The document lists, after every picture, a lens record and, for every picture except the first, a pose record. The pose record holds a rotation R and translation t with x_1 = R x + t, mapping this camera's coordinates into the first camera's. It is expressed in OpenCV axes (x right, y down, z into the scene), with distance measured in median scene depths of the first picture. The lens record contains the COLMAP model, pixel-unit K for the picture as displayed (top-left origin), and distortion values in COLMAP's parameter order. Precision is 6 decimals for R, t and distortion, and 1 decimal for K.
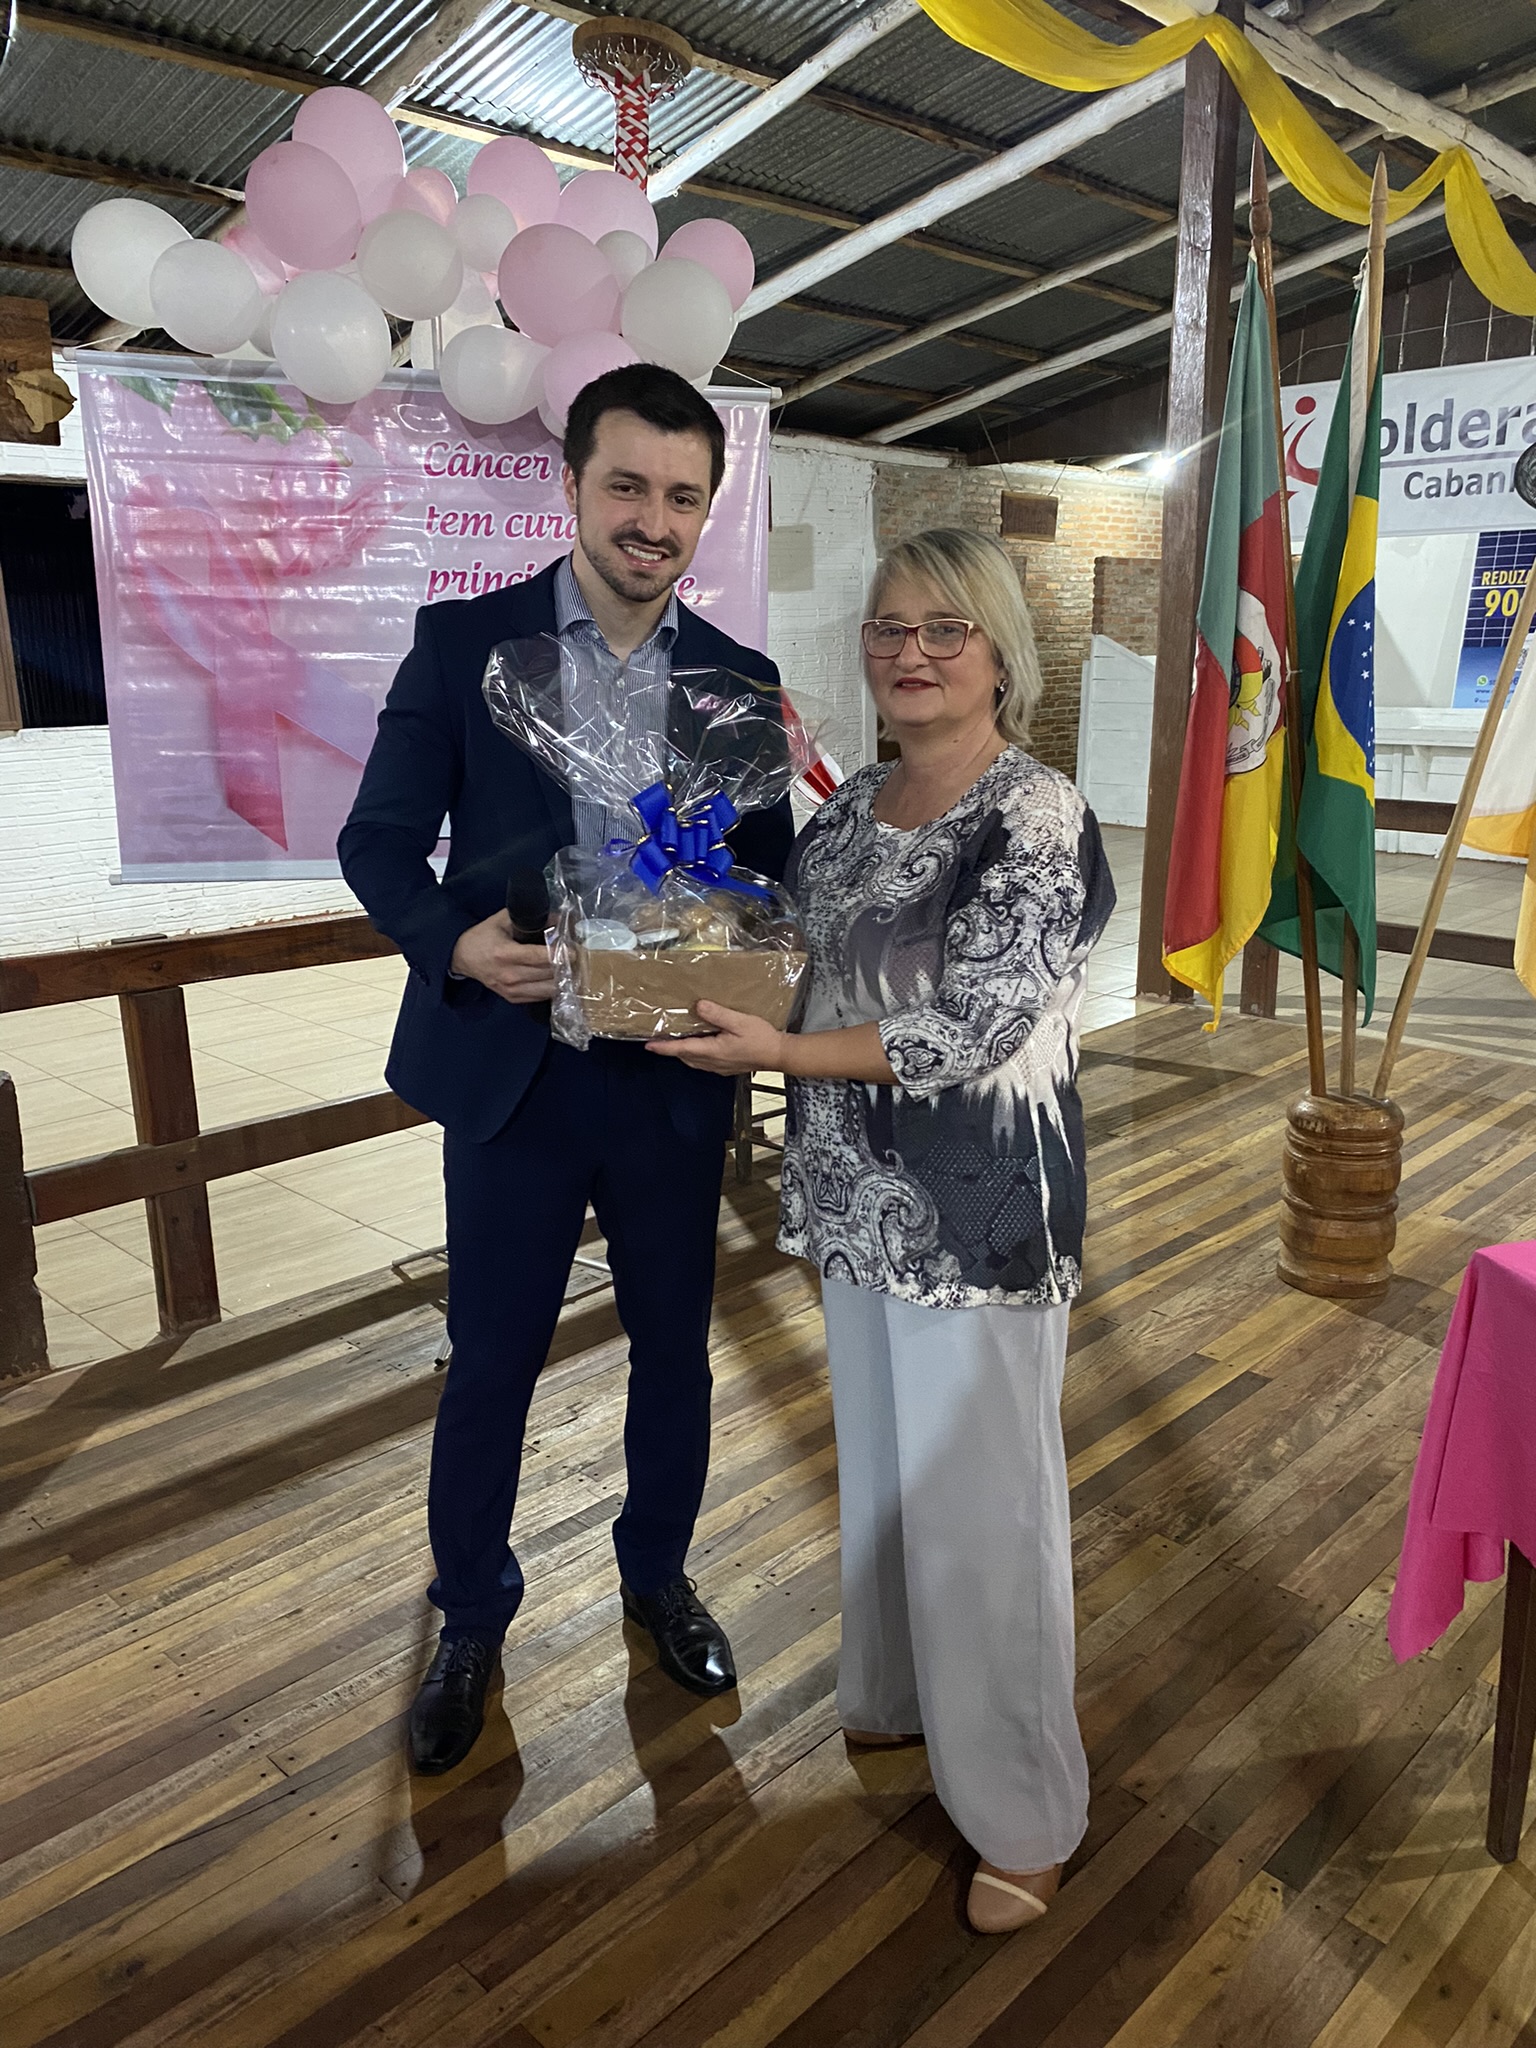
lens RADIAL K [[1563.9, 0, 783.4], [0, 1563.9, 1010.4], [0, 0, 1]] dist [0.027873, -0.022919]
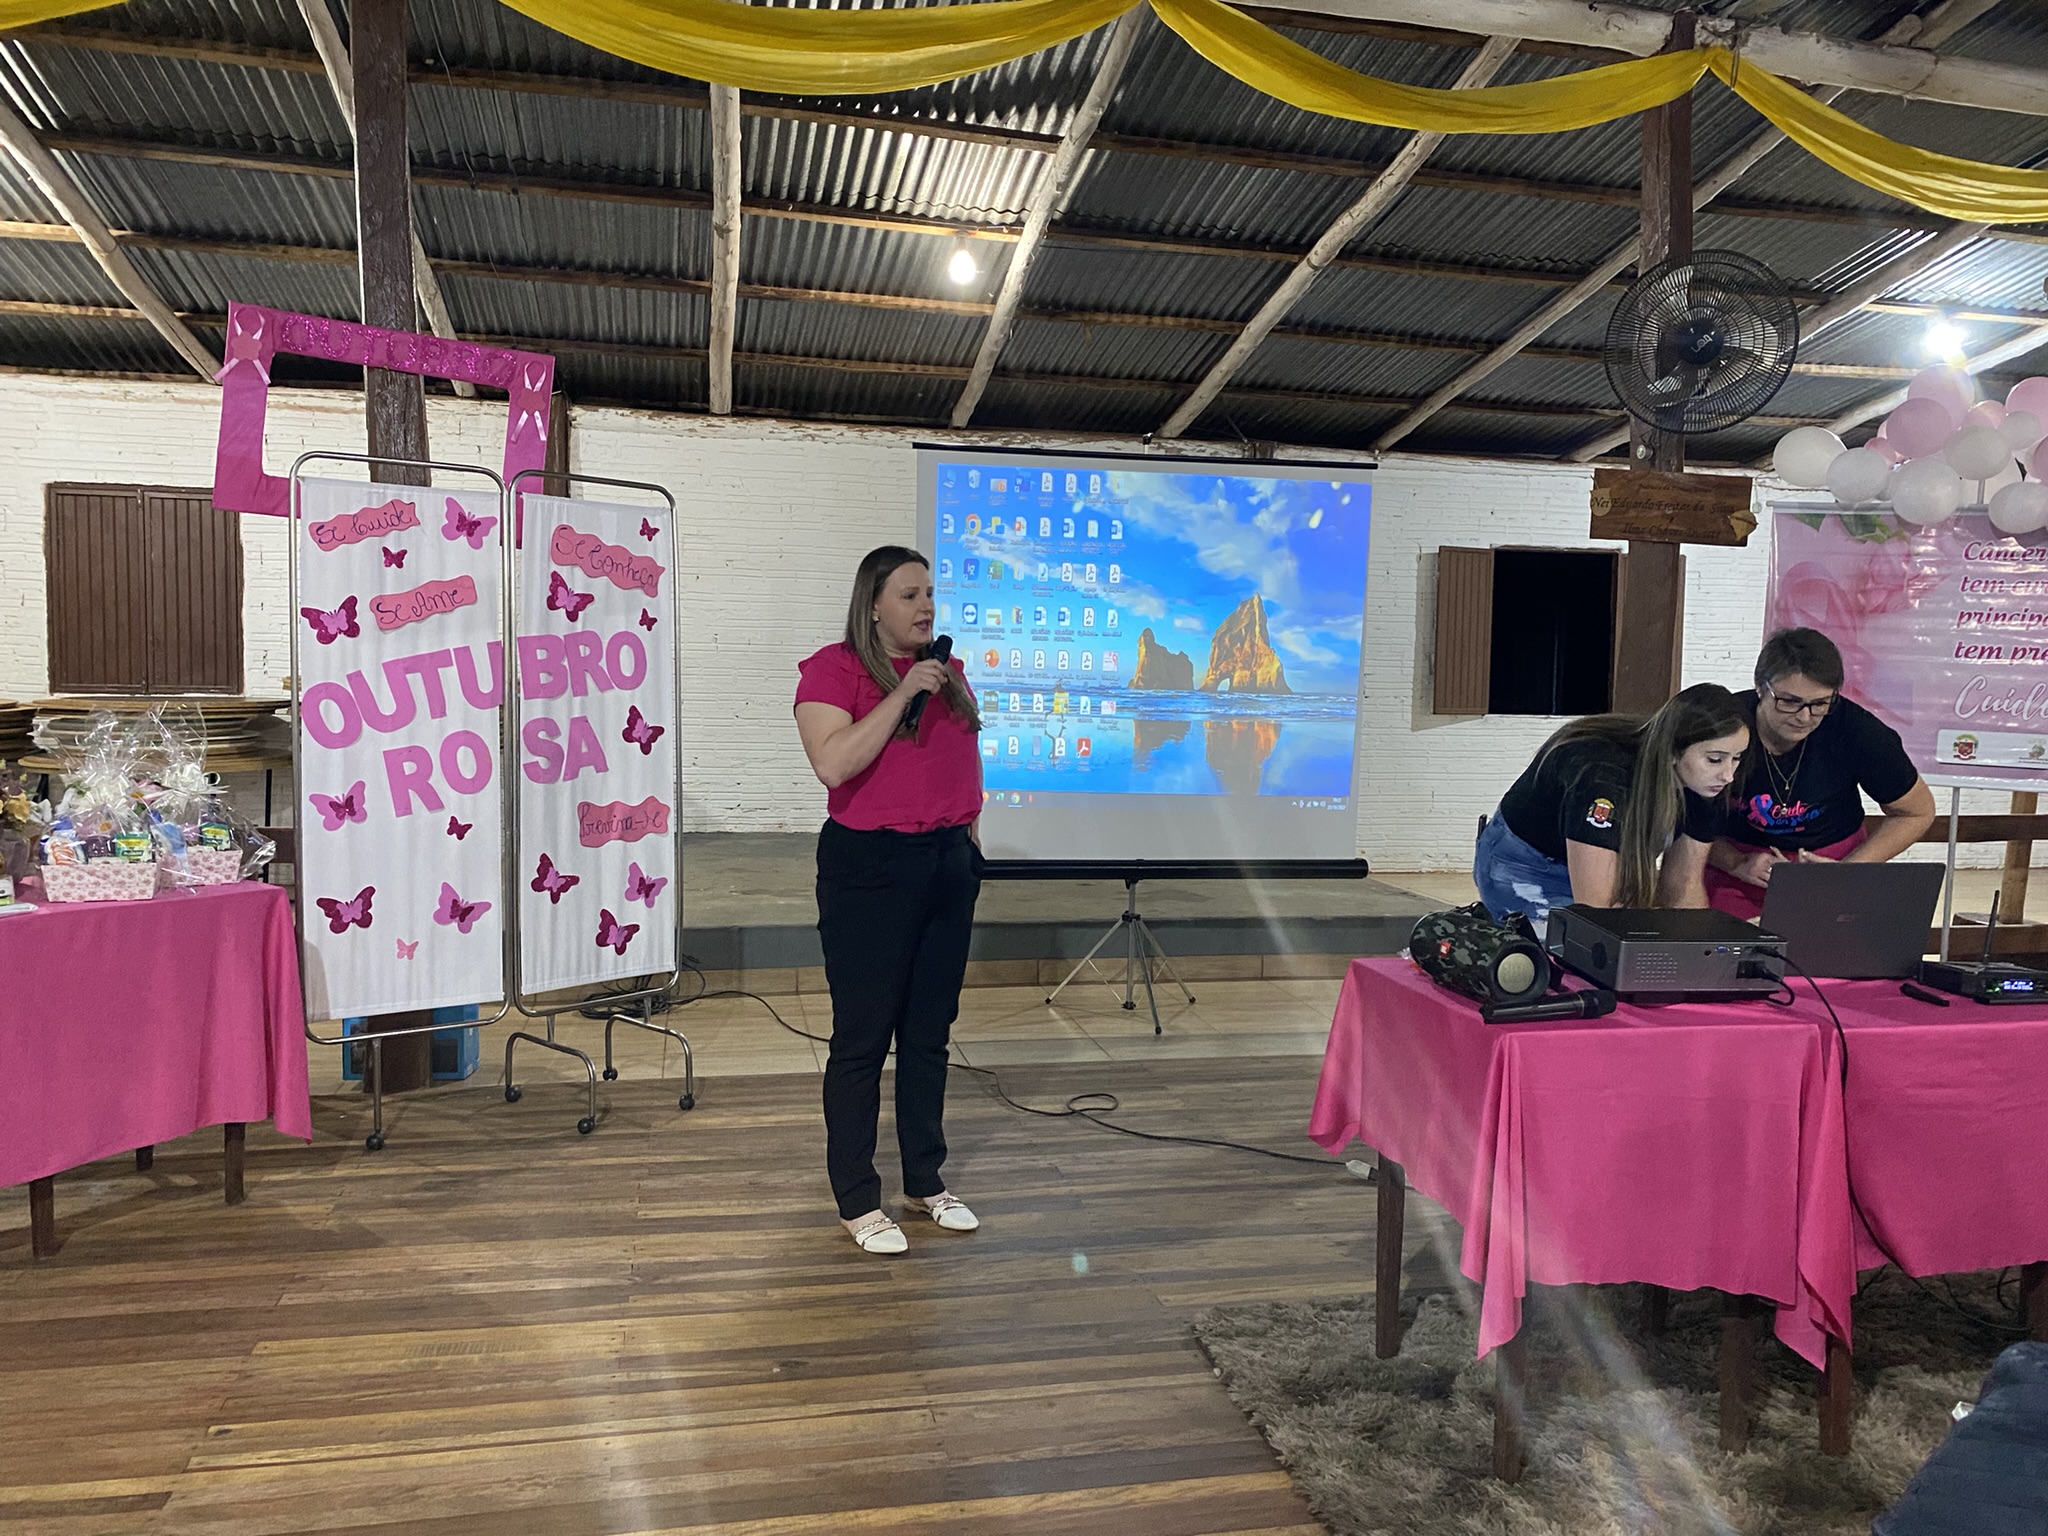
lens RADIAL K [[1563.9, 0, 1018.4], [0, 1563.9, 761.7], [0, 0, 1]] dist [0.027873, -0.022919]
pose [[0.834034, 0.068579, -0.547434, -0.113279], [-0.162917, 0.978611, -0.125616, 0.246967], [0.527110, 0.193954, 0.827367, -0.874454]]
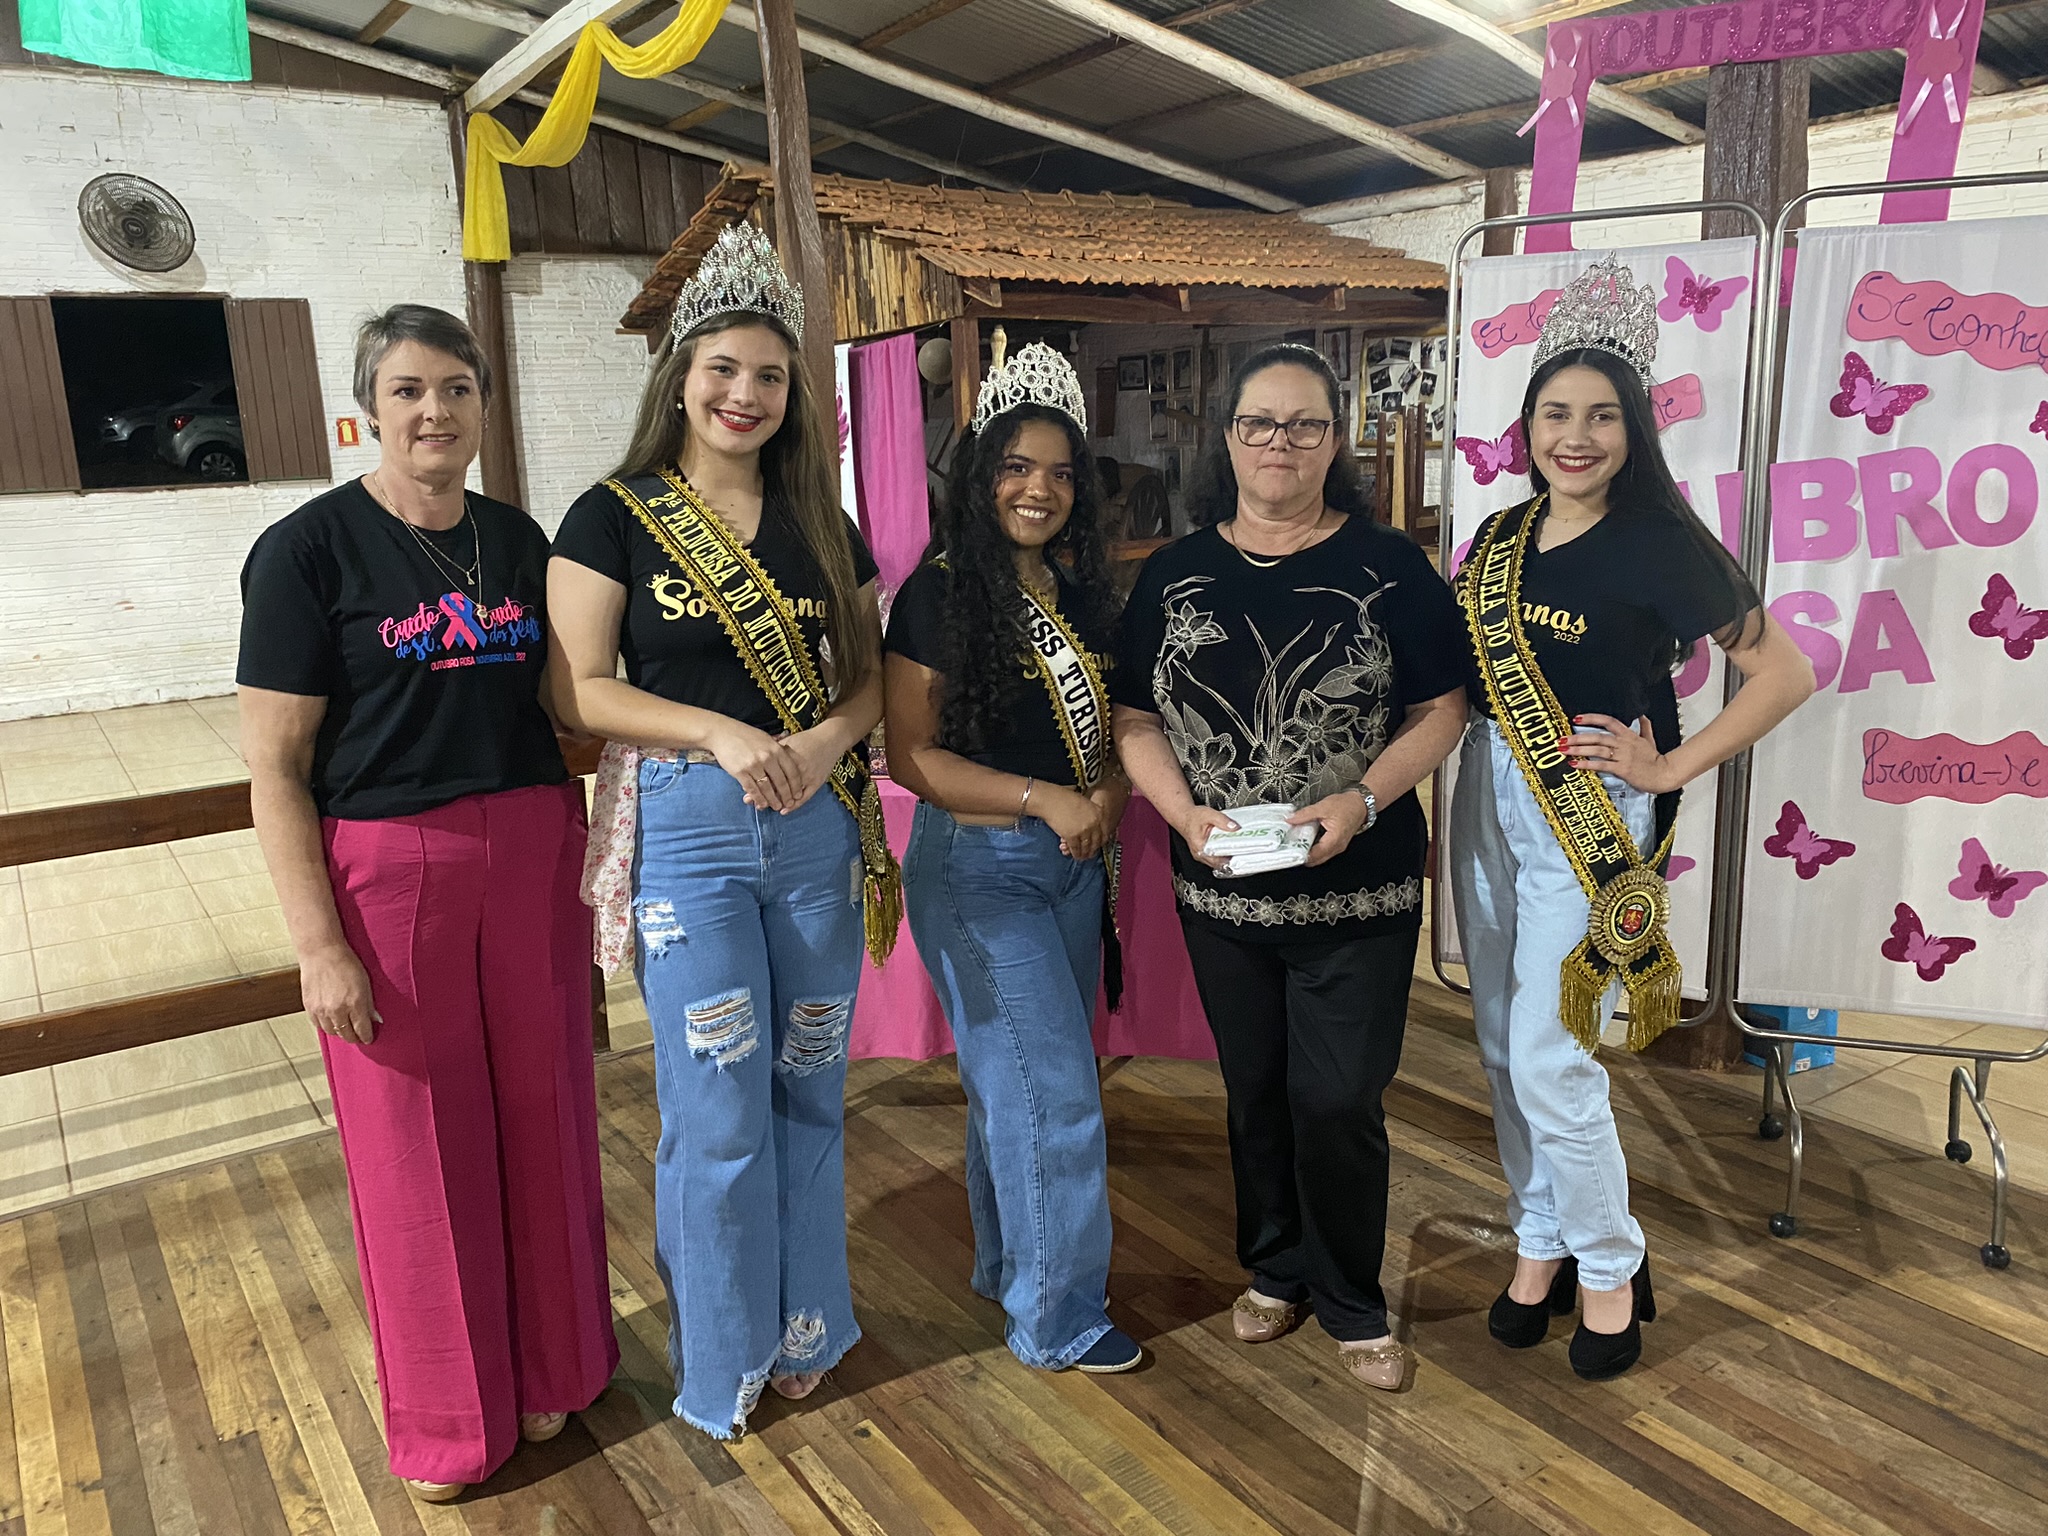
lens RADIAL K [[1563.9, 0, 1028.5], [0, 1563.9, 750.3], [0, 0, 1]] dist [0.027873, -0.022919]
pose [[-0.193969, 0.222451, -0.955454, -0.267546], [-0.199374, 0.944686, 0.260420, 0.055814], [0.960534, 0.241006, -0.138888, -0.267883]]
